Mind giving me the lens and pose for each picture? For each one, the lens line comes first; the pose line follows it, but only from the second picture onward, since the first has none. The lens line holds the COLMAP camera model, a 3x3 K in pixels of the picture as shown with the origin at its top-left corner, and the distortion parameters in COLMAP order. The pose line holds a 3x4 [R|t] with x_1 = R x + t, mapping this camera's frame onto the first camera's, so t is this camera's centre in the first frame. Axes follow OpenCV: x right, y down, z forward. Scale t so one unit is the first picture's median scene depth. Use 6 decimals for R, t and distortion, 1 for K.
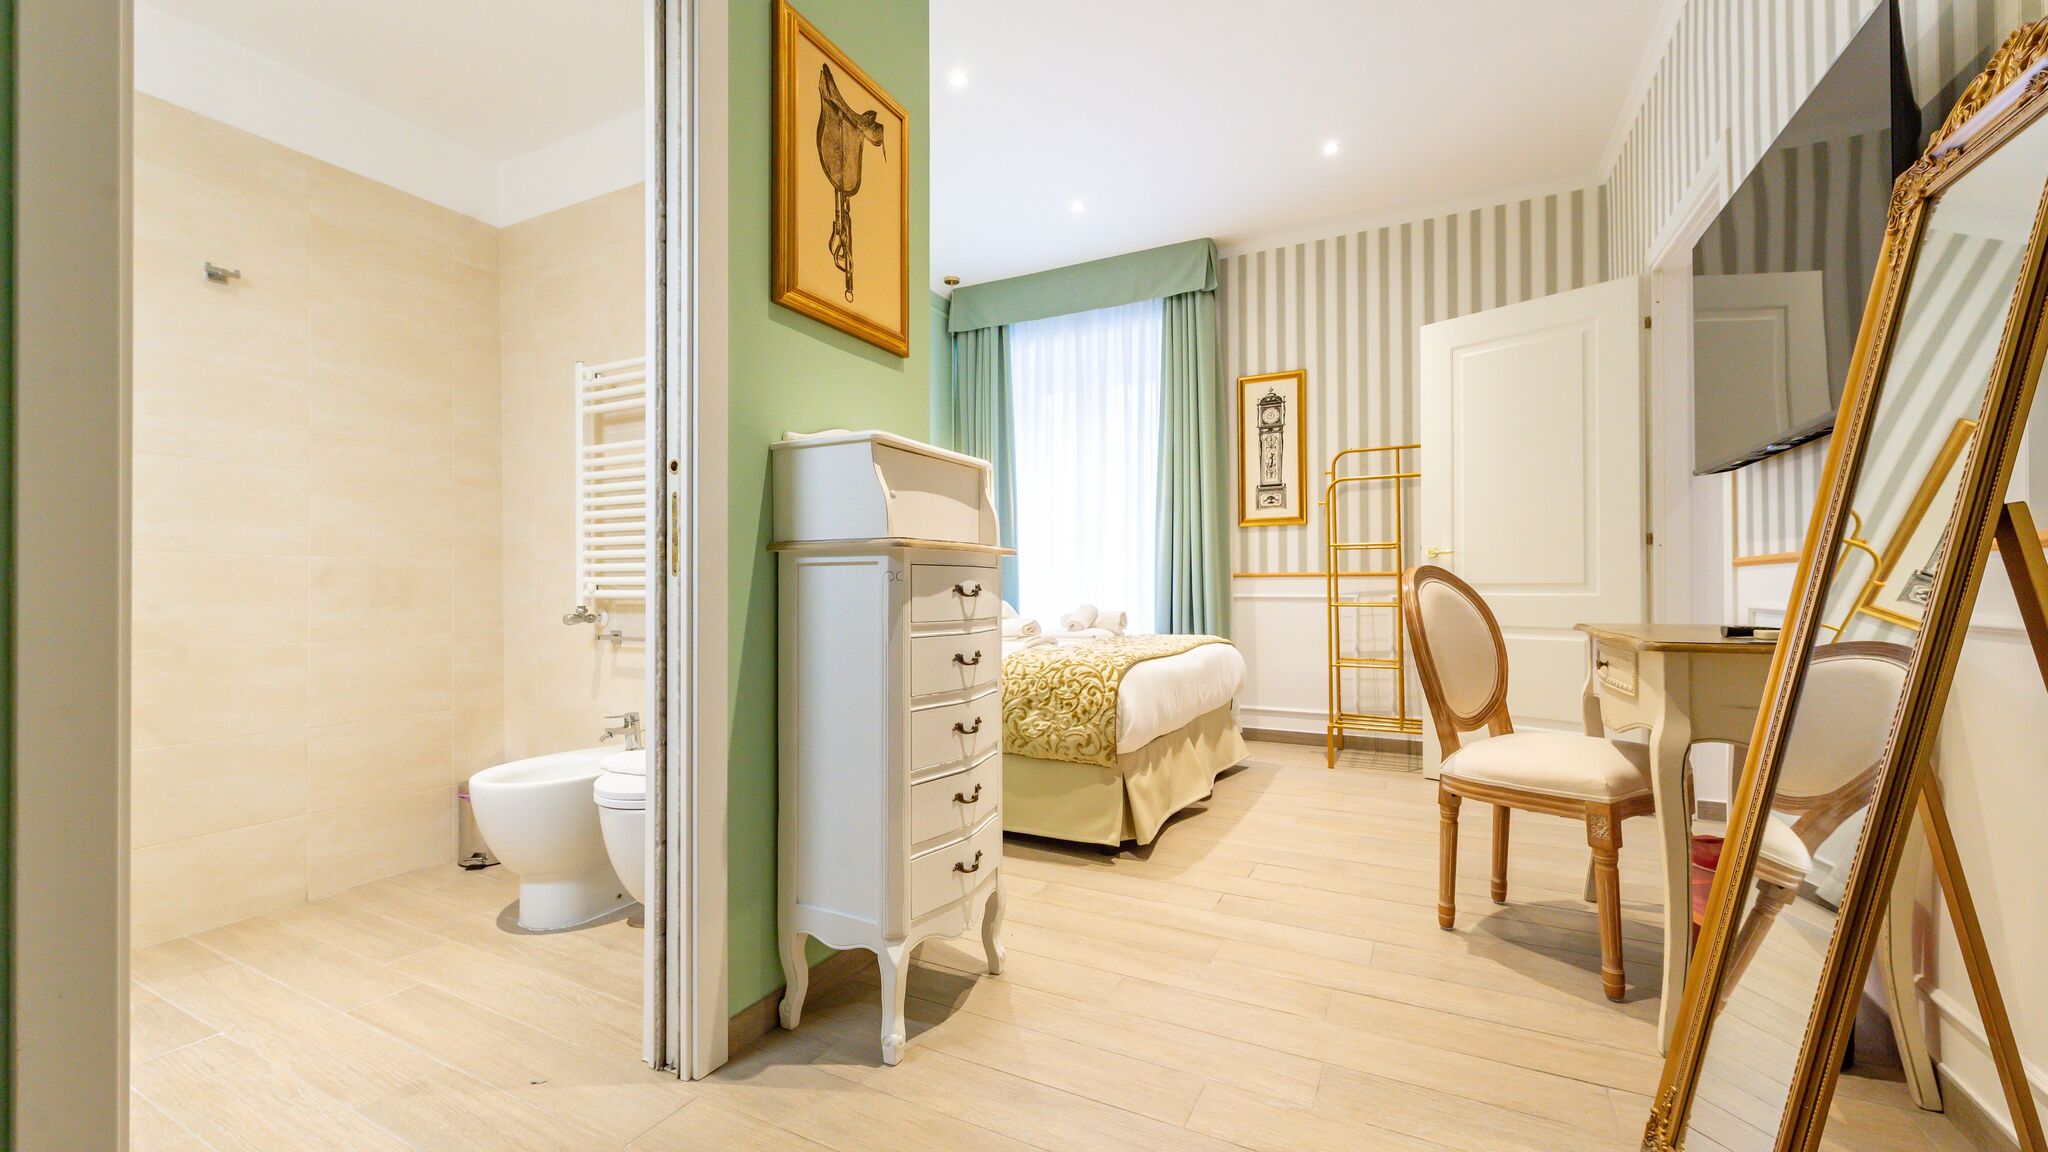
lens RADIAL K [[809.0, 0, 1029.2], [0, 809.0, 576.0], [0, 0, 1]] dist [0.002375, -0.000519]
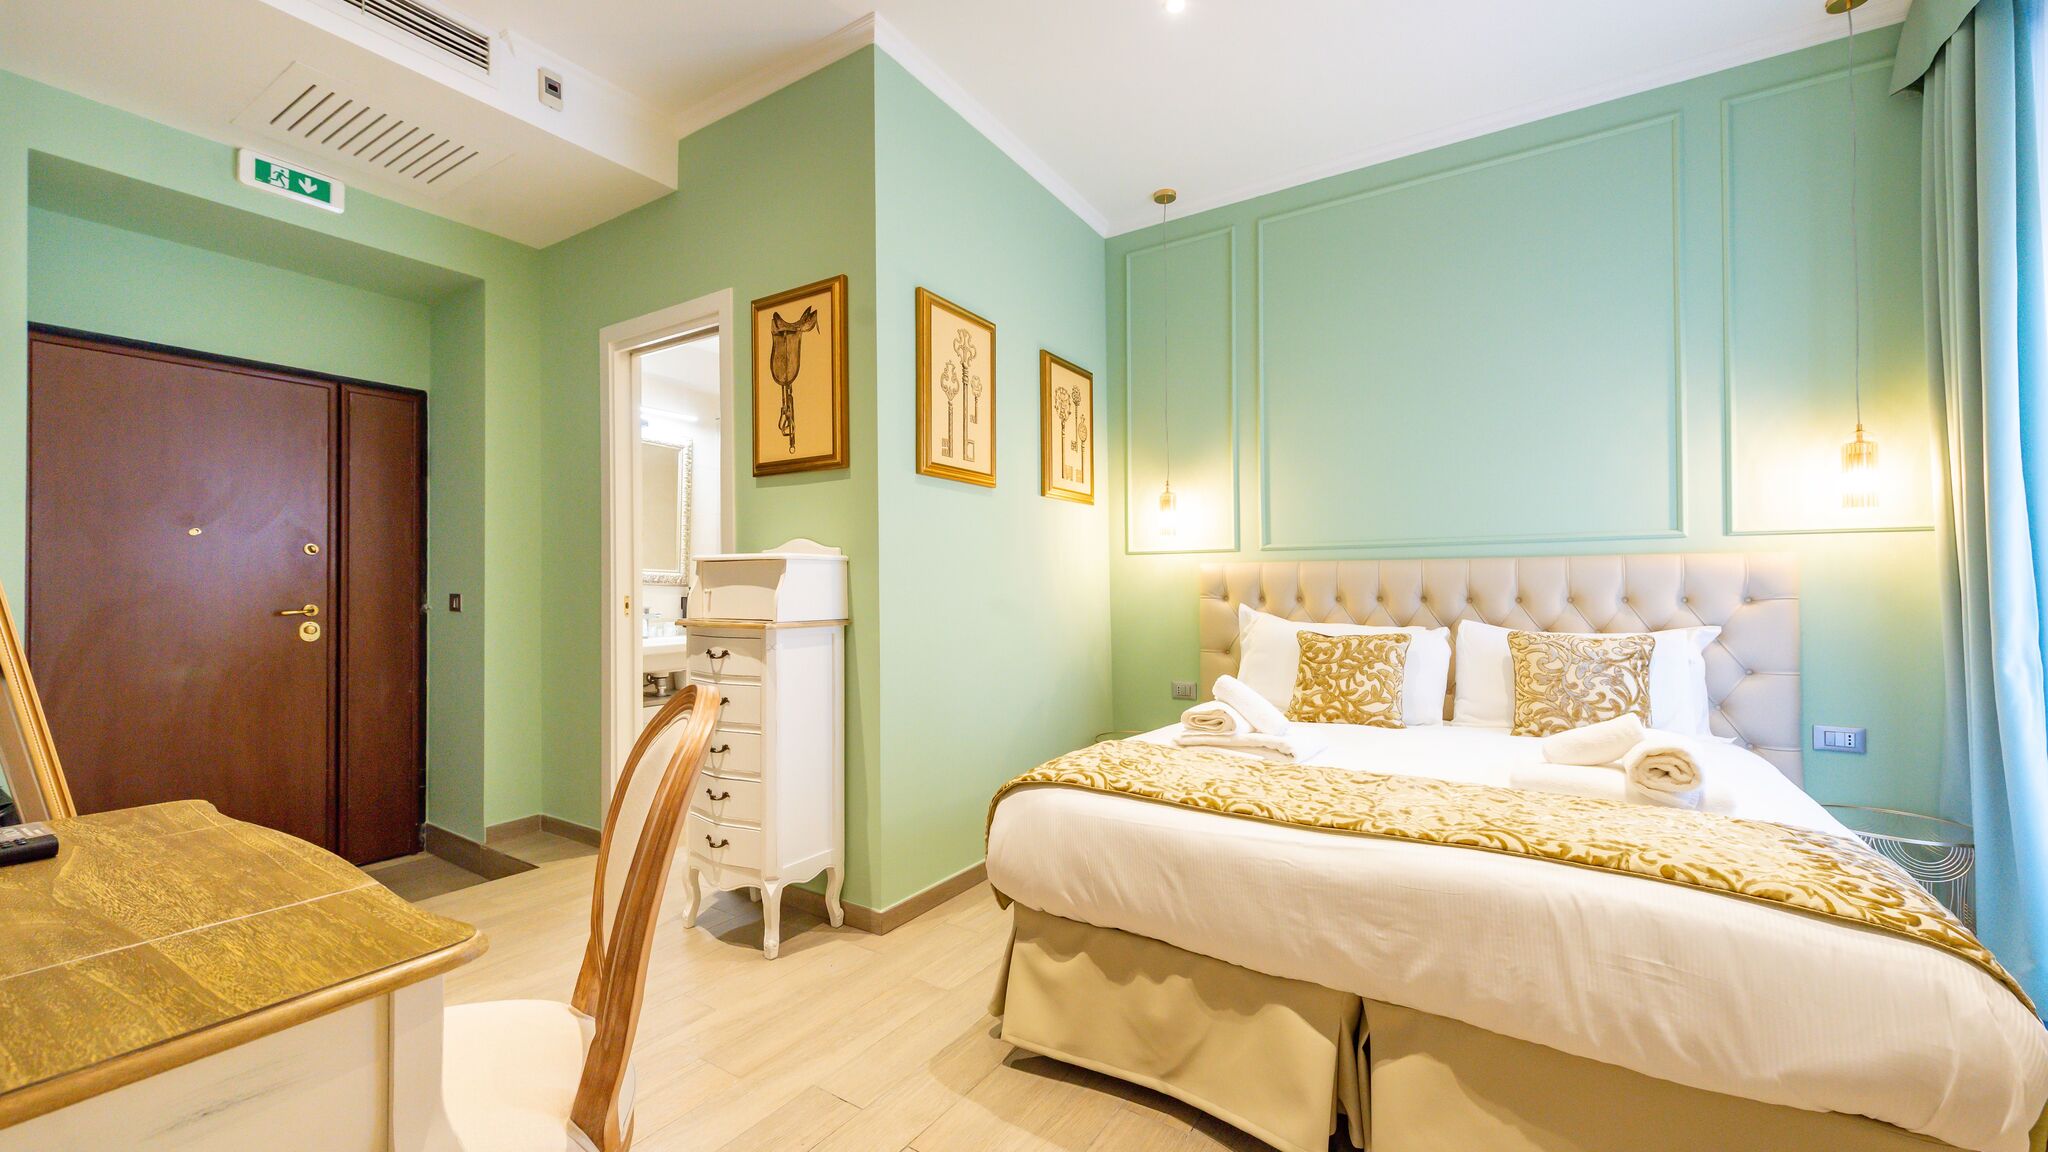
lens RADIAL K [[809.0, 0, 1002.1], [0, 809.0, 579.4], [0, 0, 1]] dist [0.002375, -0.000519]
pose [[-0.128159, -0.007327, -0.991727, 0.574838], [0.014590, 0.999851, -0.009272, -0.042121], [0.991646, -0.015658, -0.128033, 0.749965]]
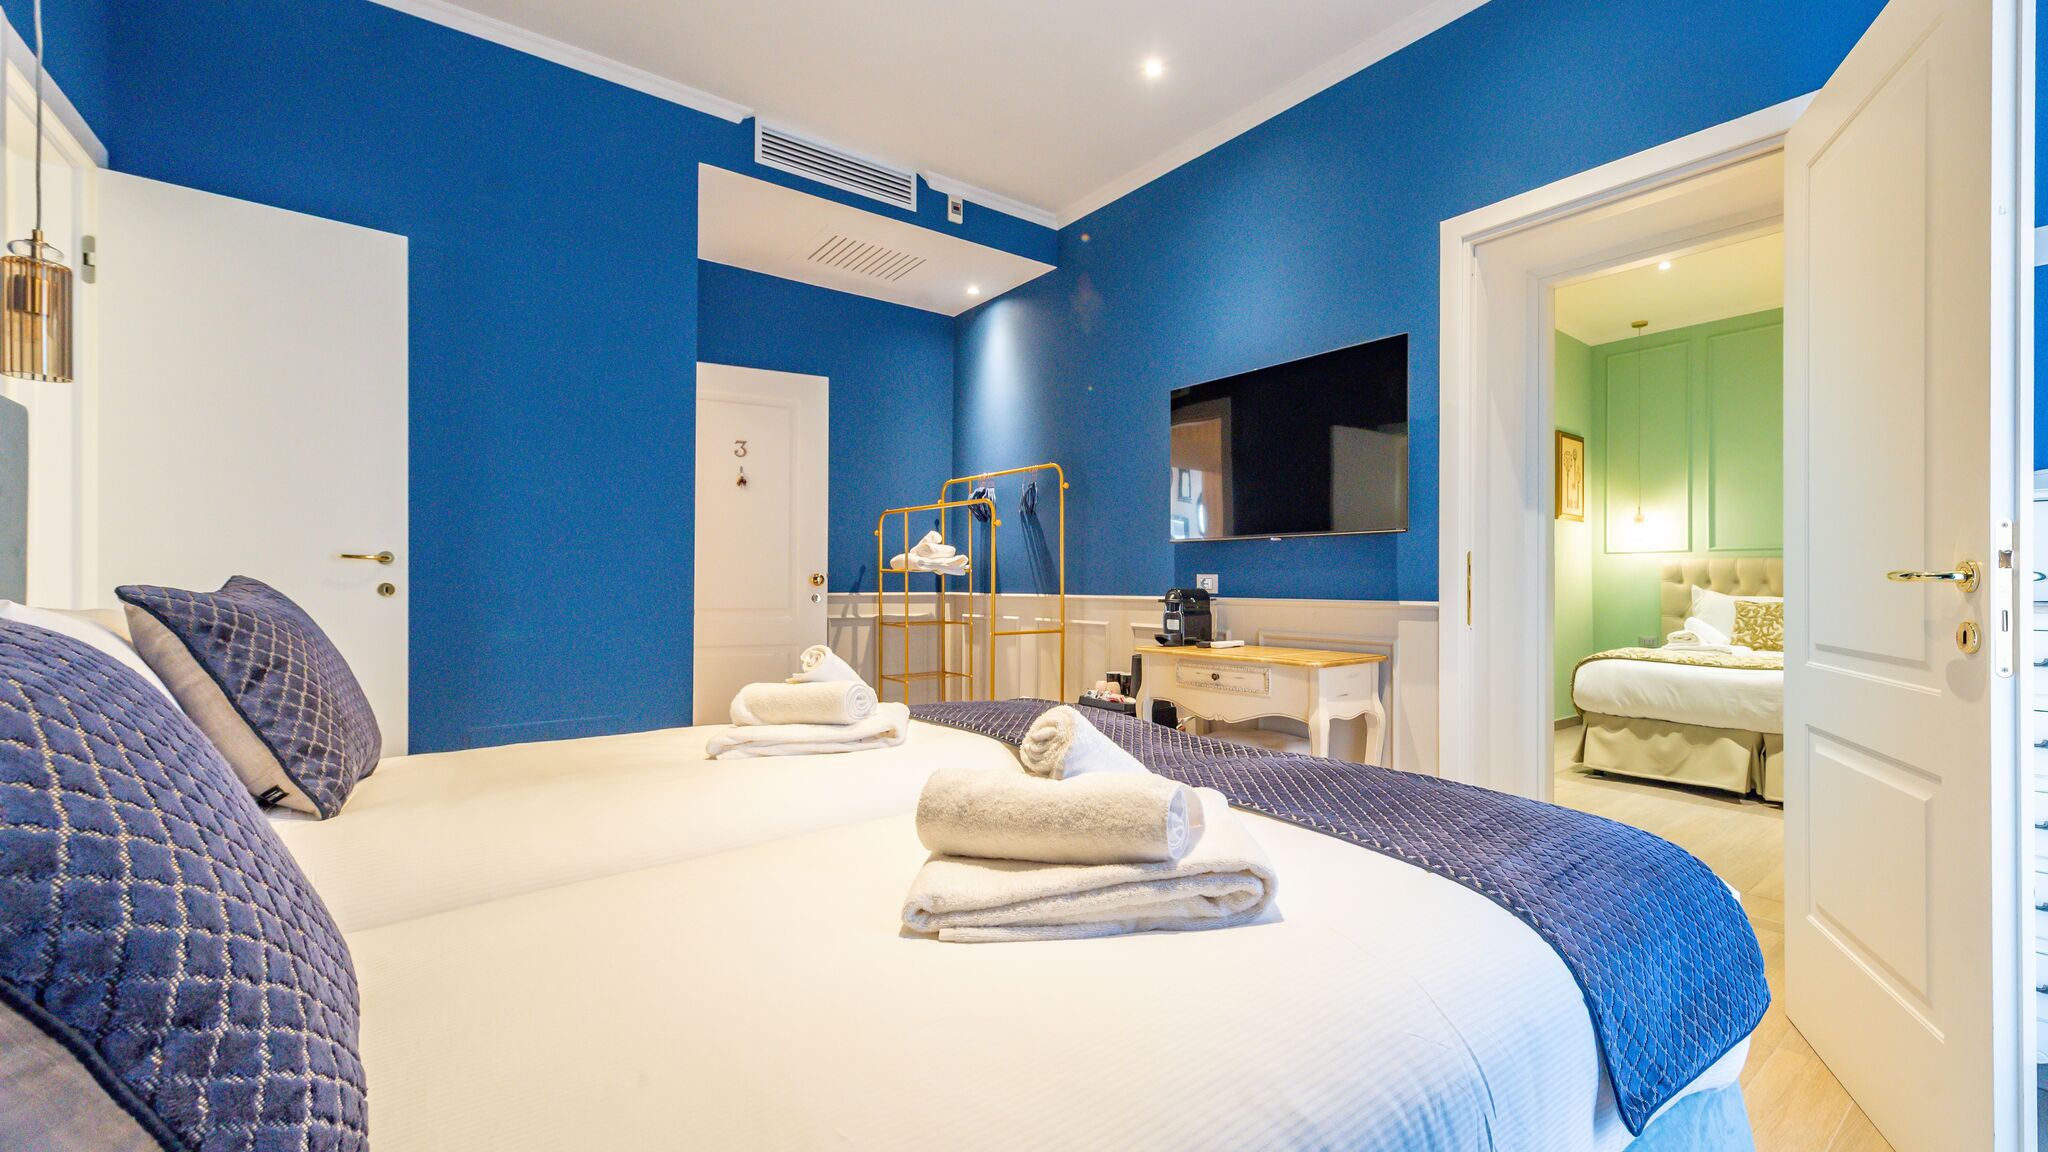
lens RADIAL K [[809.0, 0, 1142.1], [0, 809.0, 583.5], [0, 0, 1]] dist [0.002375, -0.000519]
pose [[-0.396837, 0.004990, -0.917876, 1.329110], [0.006554, 0.999975, 0.002602, -0.032167], [0.917866, -0.004983, -0.396860, 0.576522]]
